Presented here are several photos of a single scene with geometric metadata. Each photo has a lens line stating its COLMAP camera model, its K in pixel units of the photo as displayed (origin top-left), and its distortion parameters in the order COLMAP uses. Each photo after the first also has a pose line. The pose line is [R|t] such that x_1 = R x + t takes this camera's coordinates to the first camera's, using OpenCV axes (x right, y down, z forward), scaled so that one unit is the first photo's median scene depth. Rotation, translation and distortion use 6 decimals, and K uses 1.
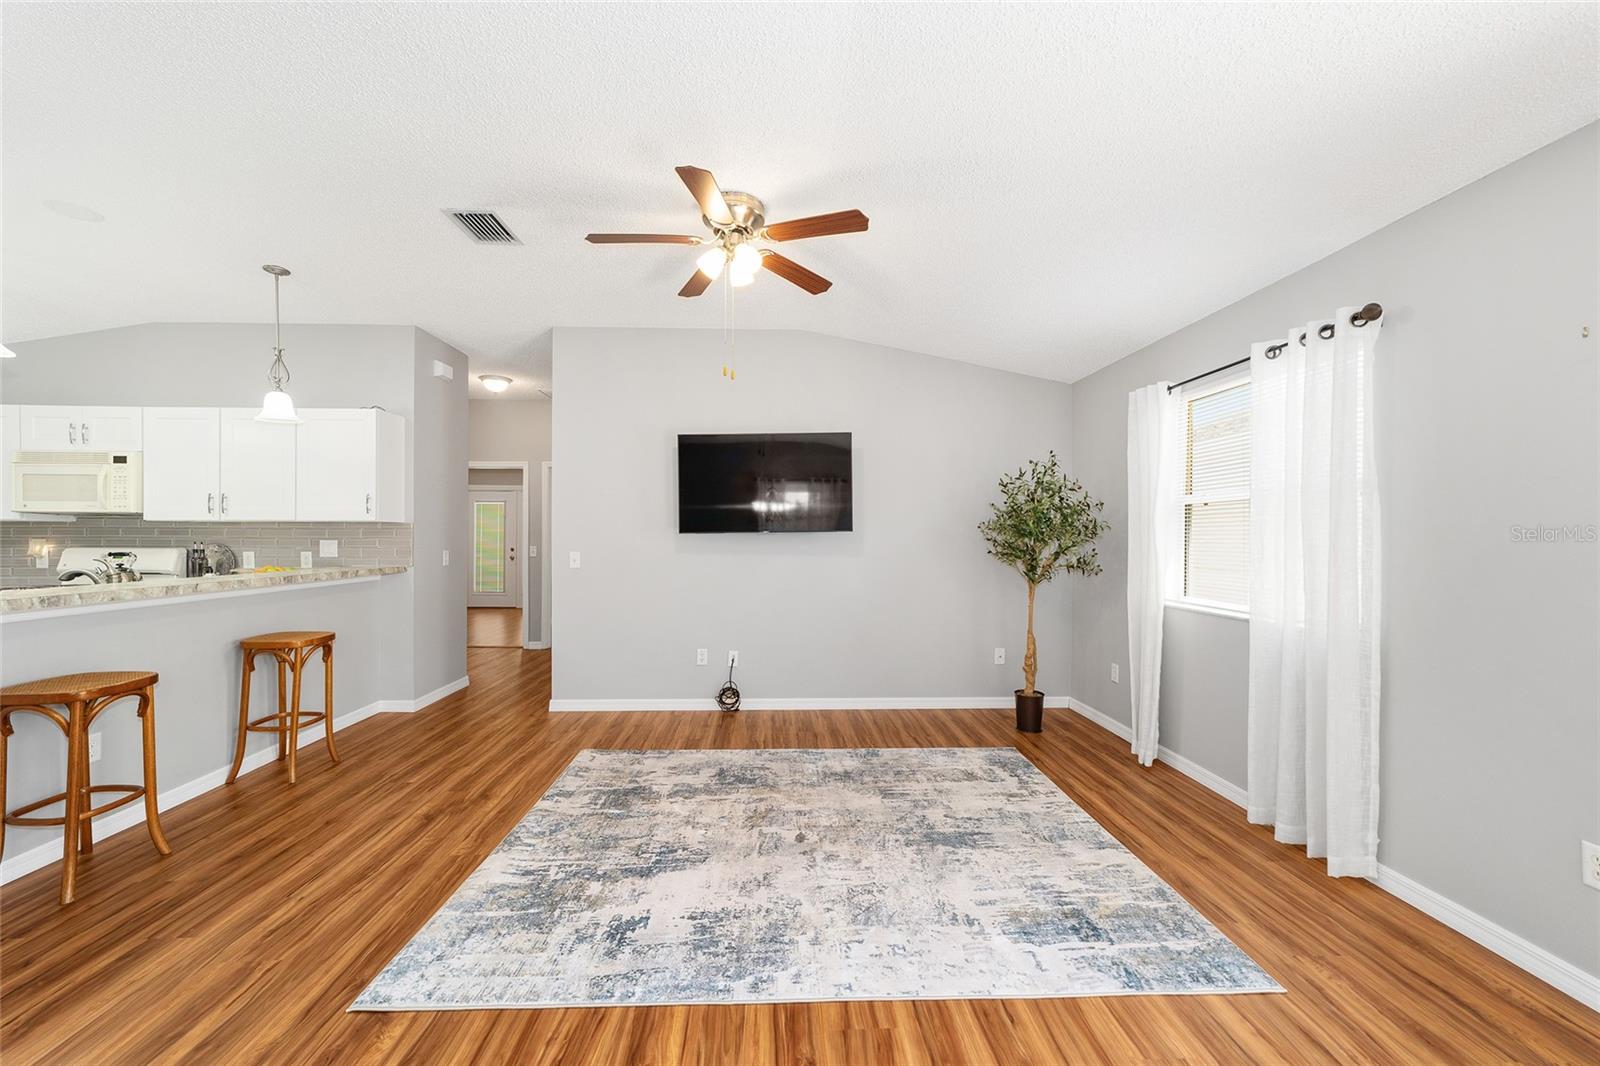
lens RADIAL K [[613.8, 0, 793.4], [0, 613.8, 535.6], [0, 0, 1]] dist [-0.015305, 0.008223]
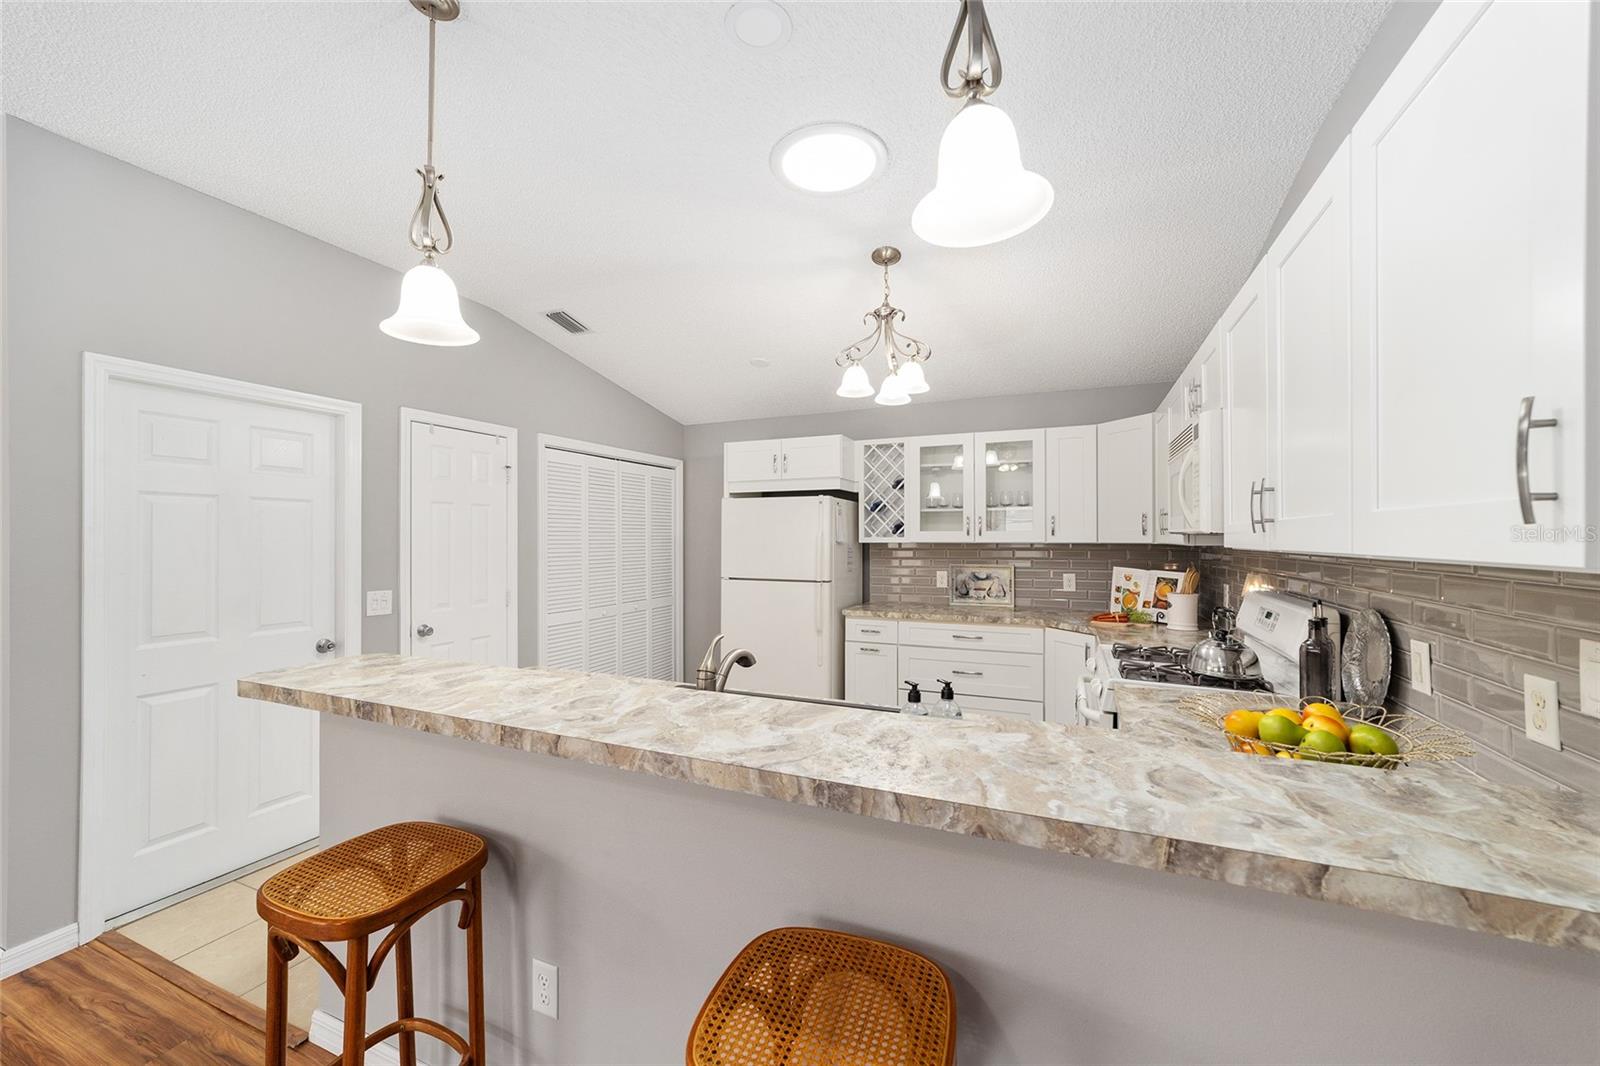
lens RADIAL K [[613.8, 0, 795.7], [0, 613.8, 536.6], [0, 0, 1]] dist [-0.015305, 0.008223]
pose [[-0.440019, -0.003781, -0.897981, -0.576242], [0.002533, 0.999982, -0.005452, -0.039213], [0.897985, -0.004673, -0.440001, 1.093653]]
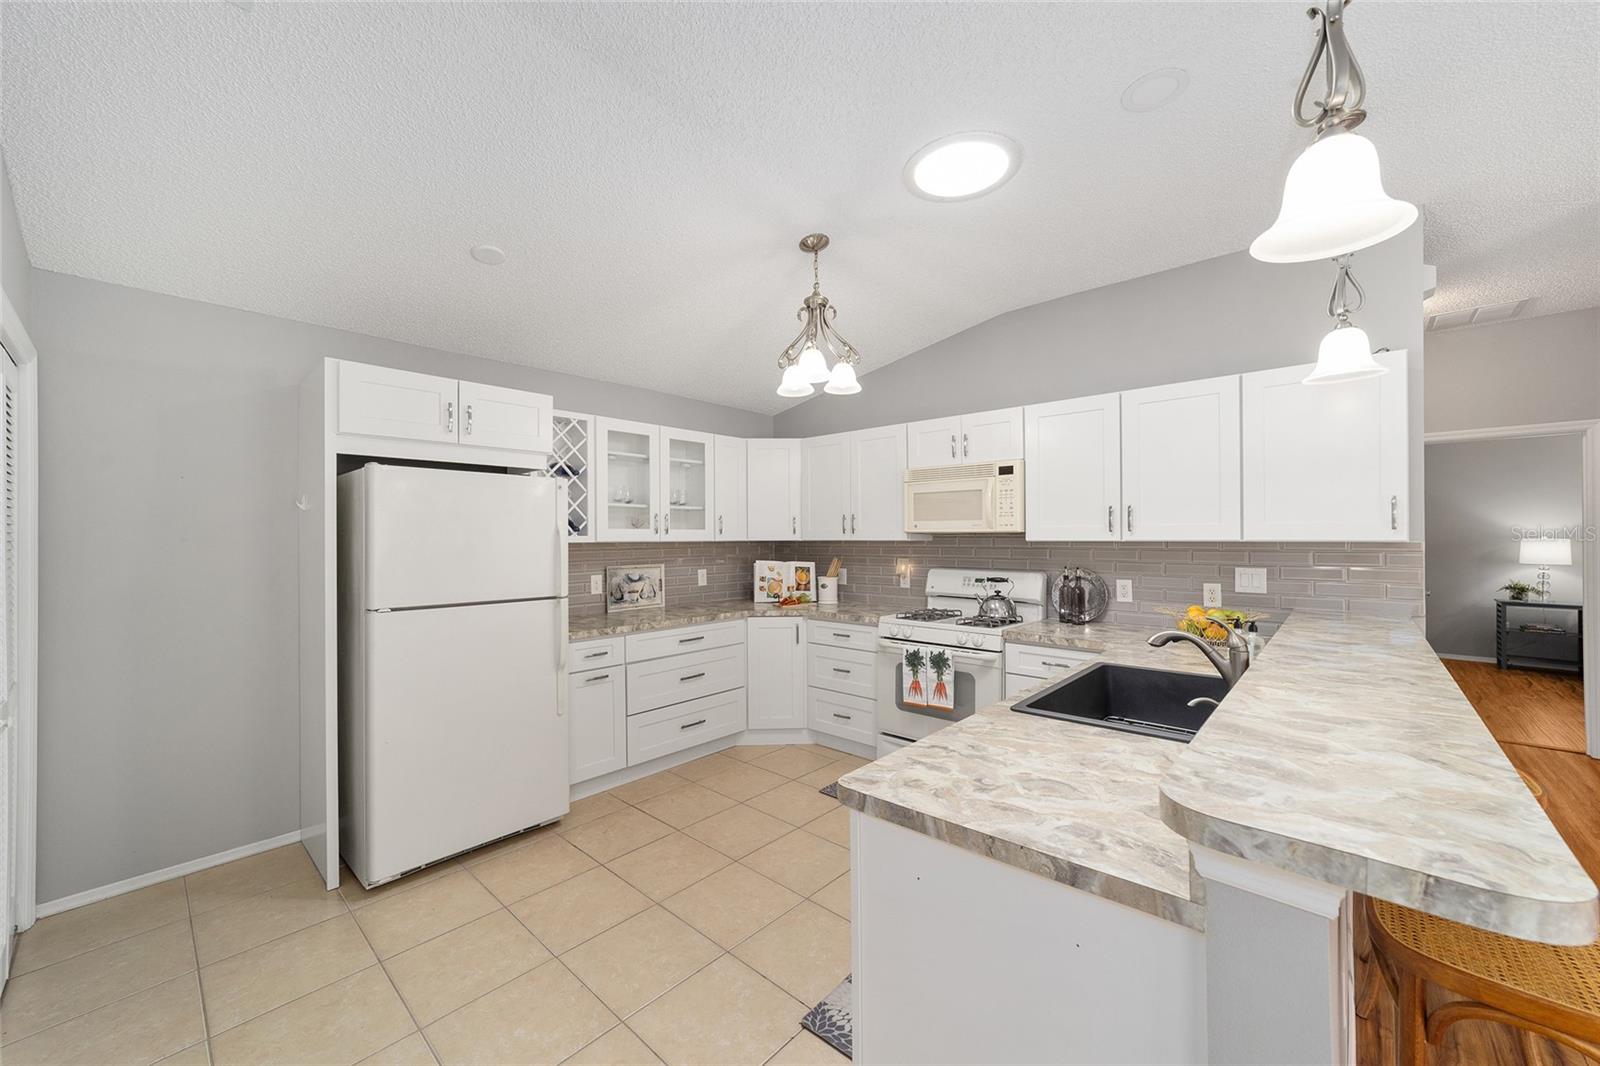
lens RADIAL K [[613.8, 0, 793.2], [0, 613.8, 533.9], [0, 0, 1]] dist [-0.015305, 0.008223]
pose [[0.709495, -0.008696, -0.704657, -0.843022], [0.007809, 0.999959, -0.004477, -0.040310], [0.704667, -0.002326, 0.709534, 0.213019]]
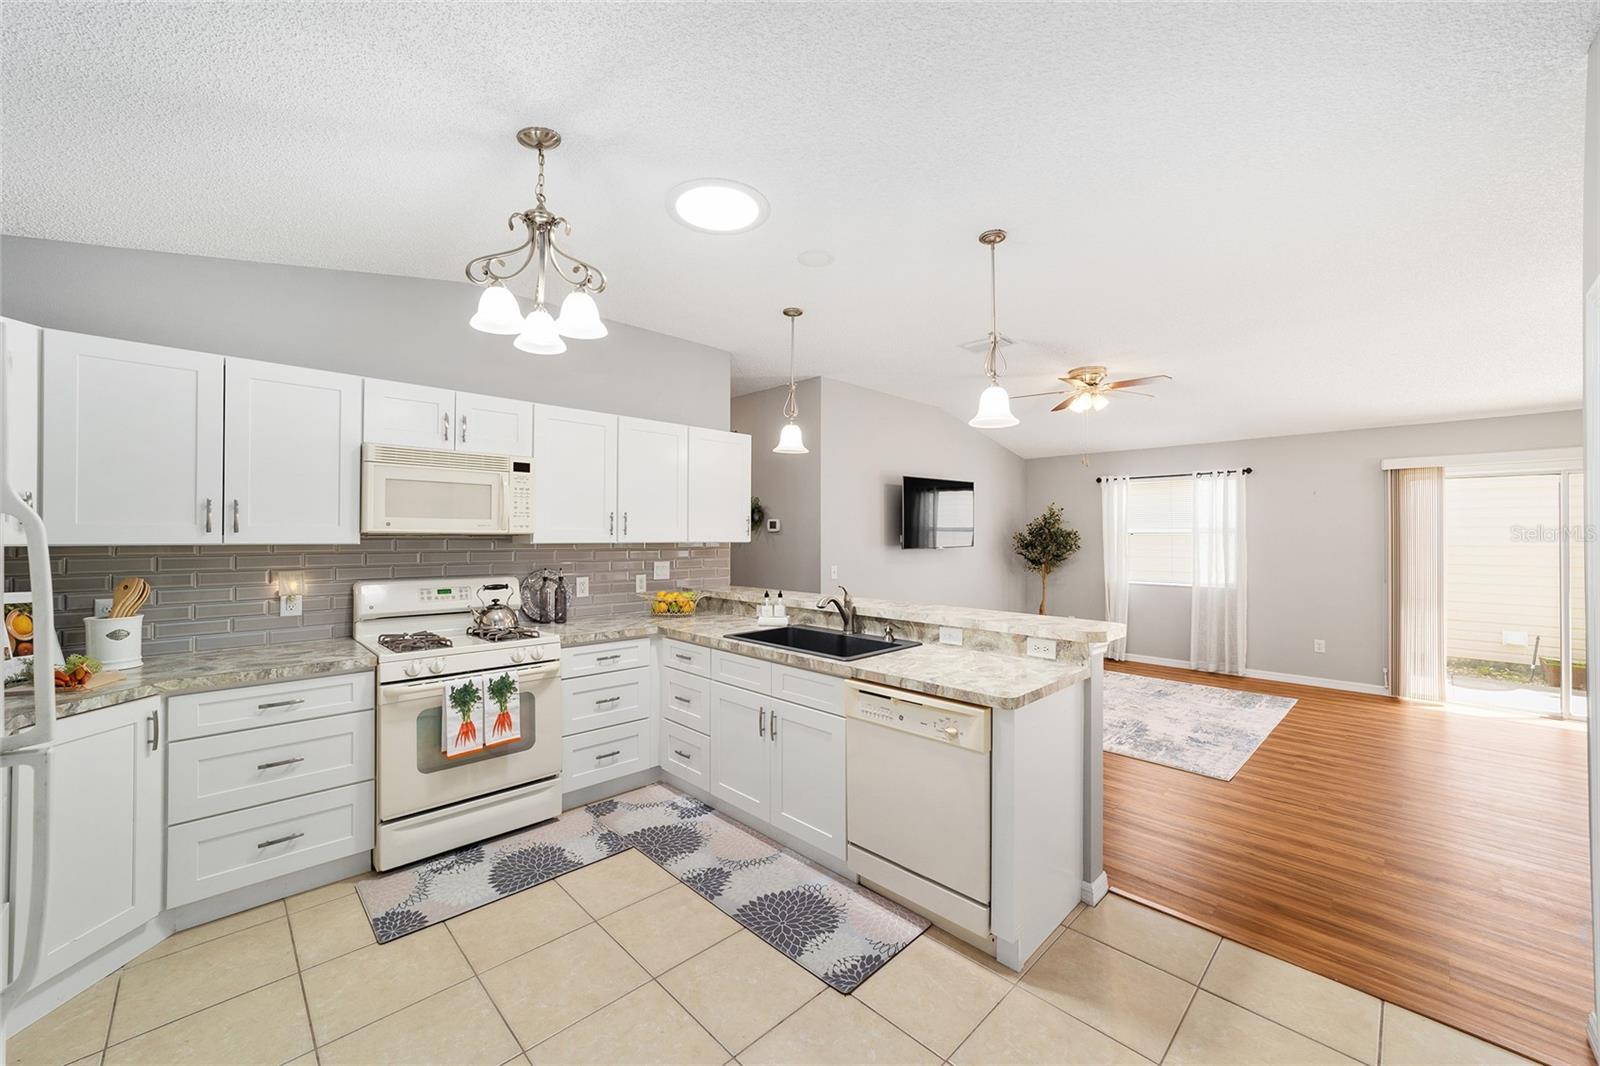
lens RADIAL K [[613.8, 0, 794.1], [0, 613.8, 531.7], [0, 0, 1]] dist [-0.015305, 0.008223]
pose [[0.745196, 0.004754, 0.666828, -1.625943], [-0.001698, 0.999985, -0.005232, -0.044106], [-0.666843, 0.002767, 0.745193, 0.202365]]
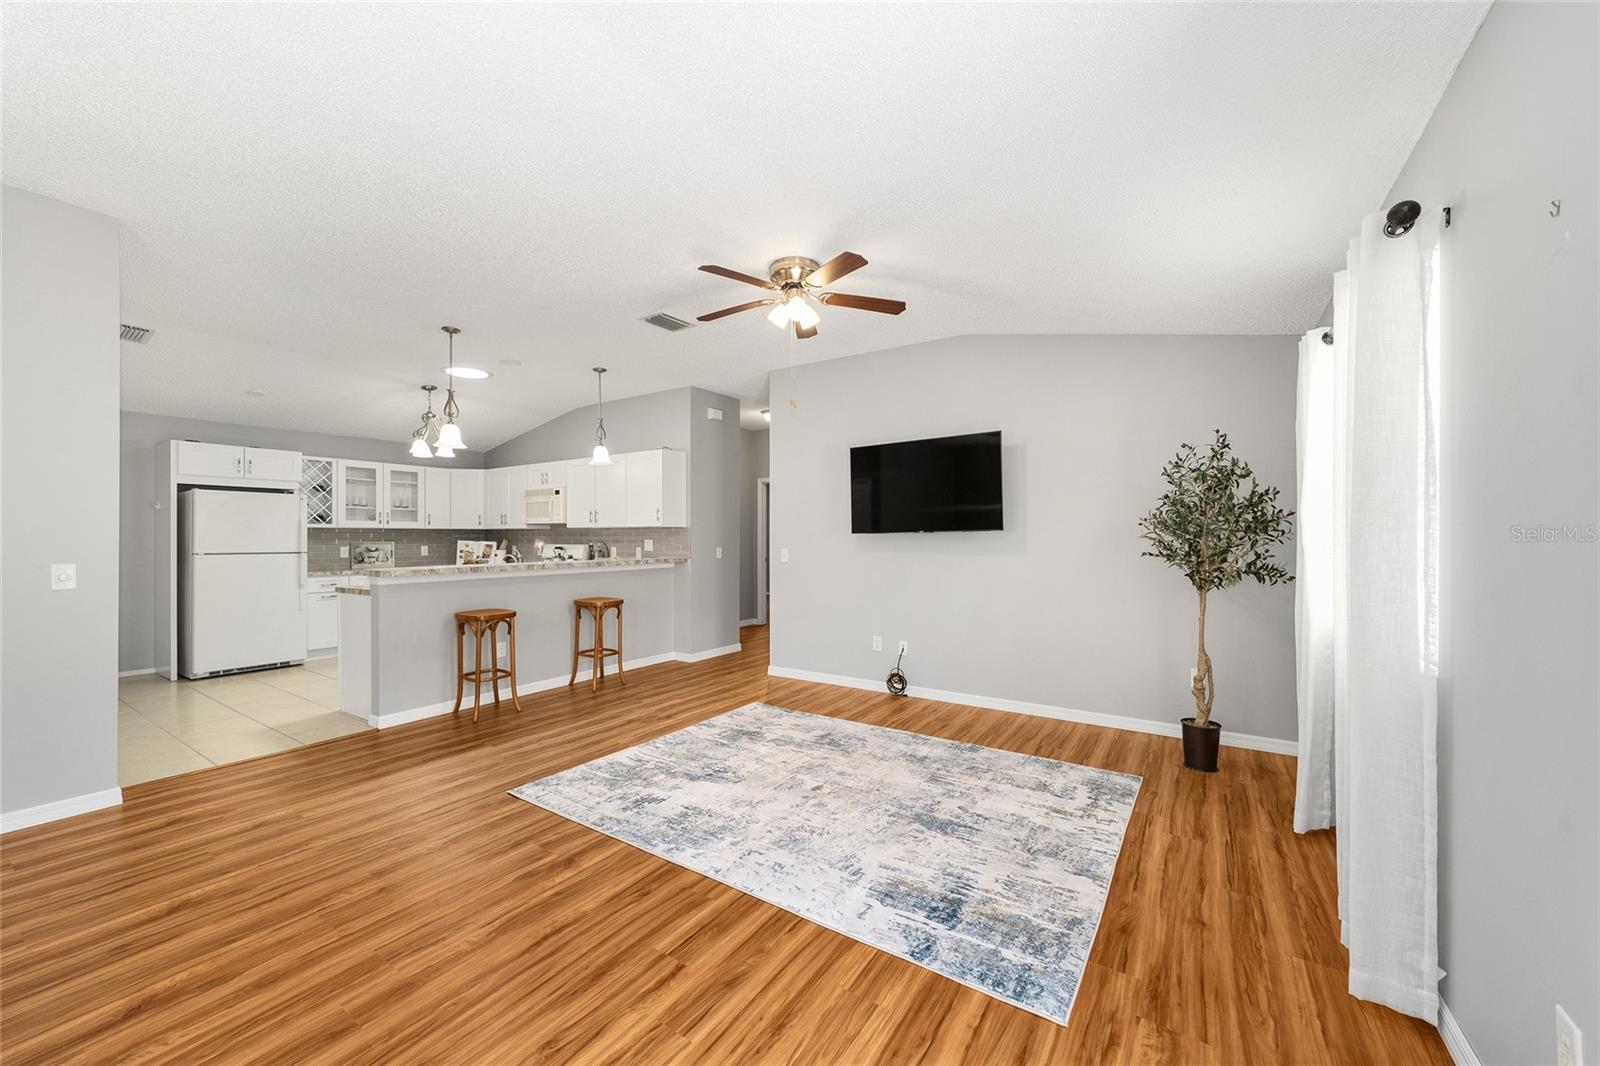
lens RADIAL K [[613.8, 0, 793.6], [0, 613.8, 535.7], [0, 0, 1]] dist [-0.015305, 0.008223]
pose [[0.807188, -0.004636, -0.590277, 0.524333], [0.004109, 0.999989, -0.002234, 0.003500], [0.590281, -0.000622, 0.807198, 0.007256]]
